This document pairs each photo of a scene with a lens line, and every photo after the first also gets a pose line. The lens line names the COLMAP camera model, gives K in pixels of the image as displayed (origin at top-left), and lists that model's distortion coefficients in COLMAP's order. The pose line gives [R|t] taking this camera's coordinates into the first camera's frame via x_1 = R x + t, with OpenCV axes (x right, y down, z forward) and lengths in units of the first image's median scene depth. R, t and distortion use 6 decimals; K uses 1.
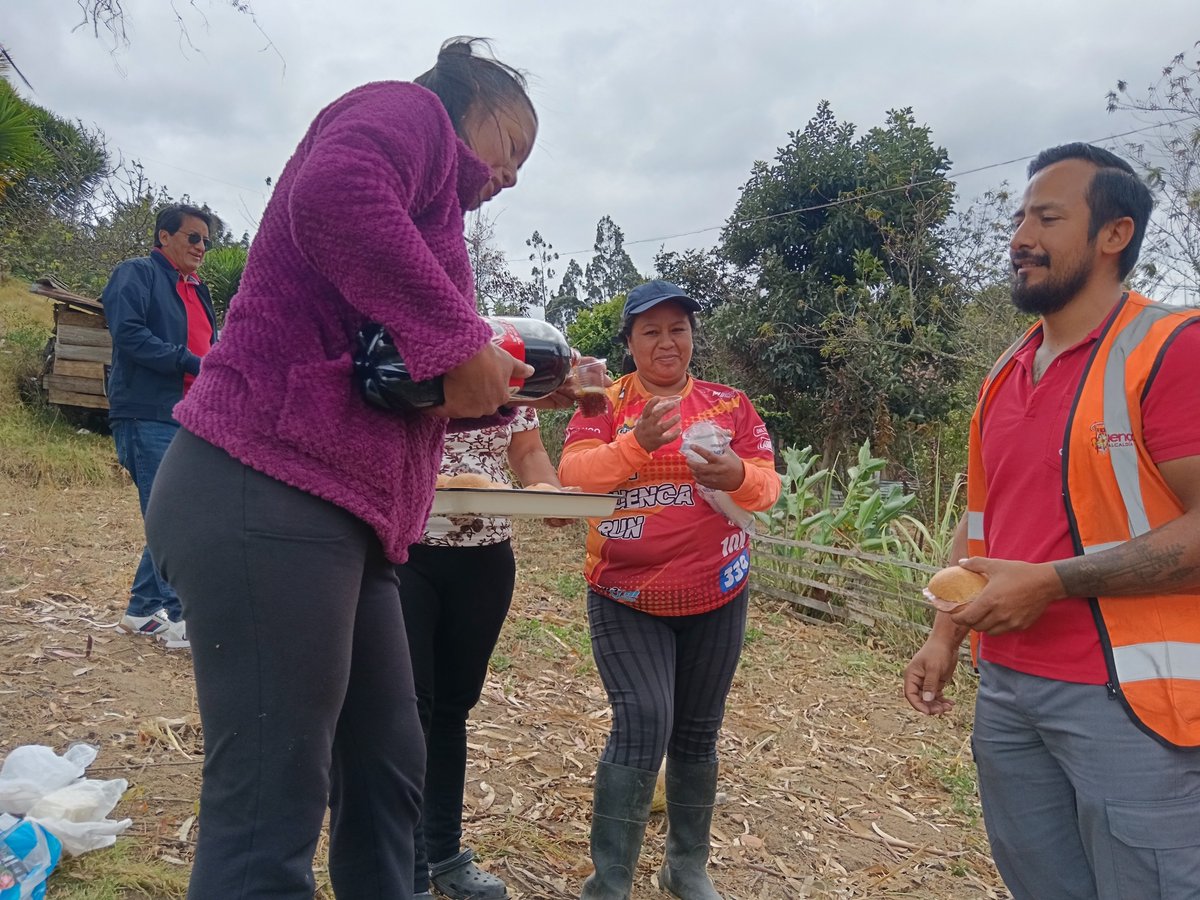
lens RADIAL K [[945.4, 0, 600.0], [0, 945.4, 450.0], [0, 0, 1]] dist [-0.007070, -0.004929]
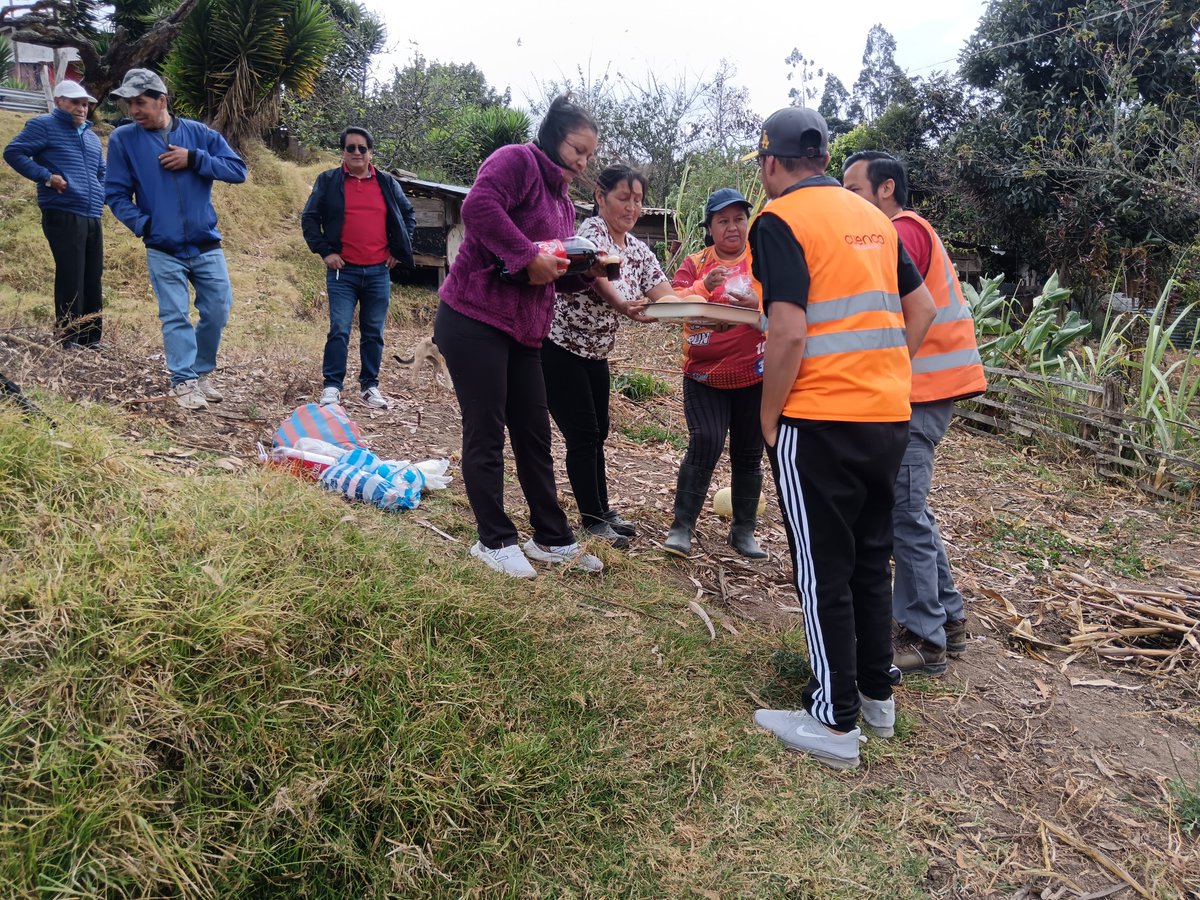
lens RADIAL K [[945.4, 0, 600.0], [0, 945.4, 450.0], [0, 0, 1]] dist [-0.007070, -0.004929]
pose [[0.962391, 0.017328, -0.271116, 0.071266], [0.029353, 0.985489, 0.167181, -0.002848], [0.270079, -0.168851, 0.947917, -0.164604]]
